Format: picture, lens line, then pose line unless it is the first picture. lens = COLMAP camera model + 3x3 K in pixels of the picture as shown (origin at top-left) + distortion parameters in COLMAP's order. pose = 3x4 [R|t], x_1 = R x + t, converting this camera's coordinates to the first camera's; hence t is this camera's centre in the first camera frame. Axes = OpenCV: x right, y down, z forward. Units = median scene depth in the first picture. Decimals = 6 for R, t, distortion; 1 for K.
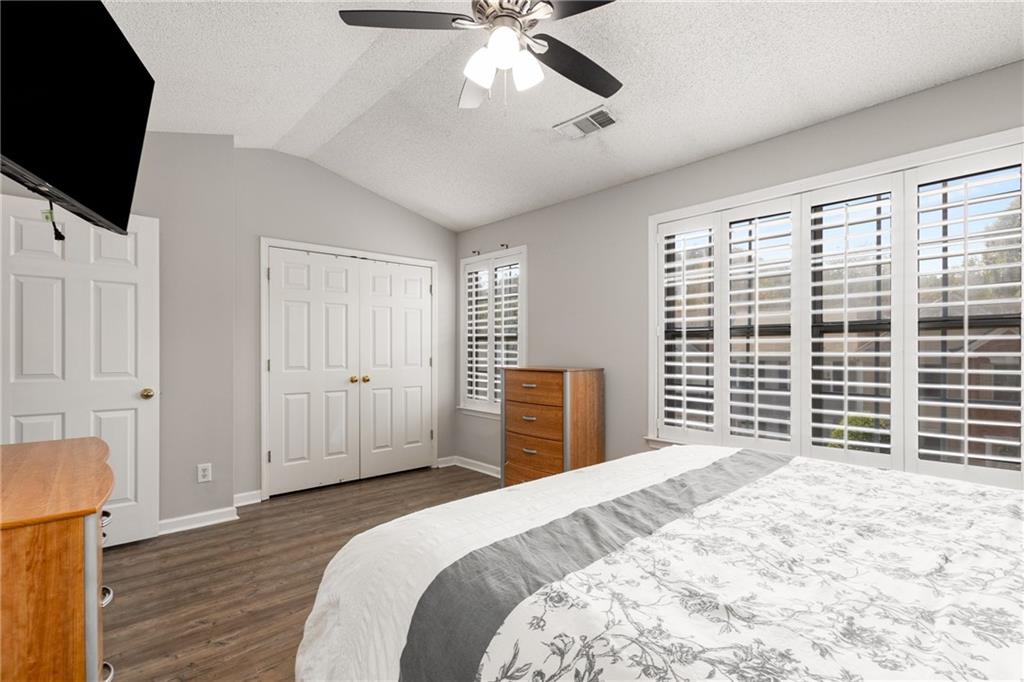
lens RADIAL K [[478.9, 0, 539.2], [0, 478.9, 348.6], [0, 0, 1]] dist [0.009100, -0.001484]
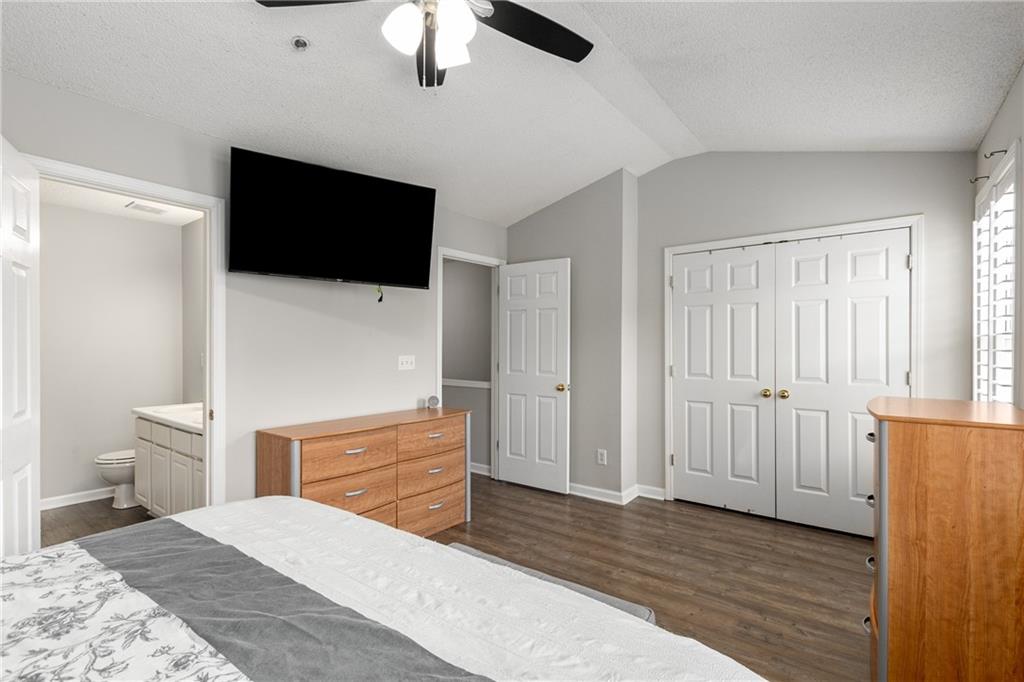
lens RADIAL K [[478.9, 0, 510.4], [0, 478.9, 347.0], [0, 0, 1]] dist [0.009100, -0.001484]
pose [[0.159612, 0.004185, -0.987171, 0.450244], [0.003688, 0.999982, 0.004835, -0.025815], [0.987173, -0.004413, 0.159594, 0.563119]]
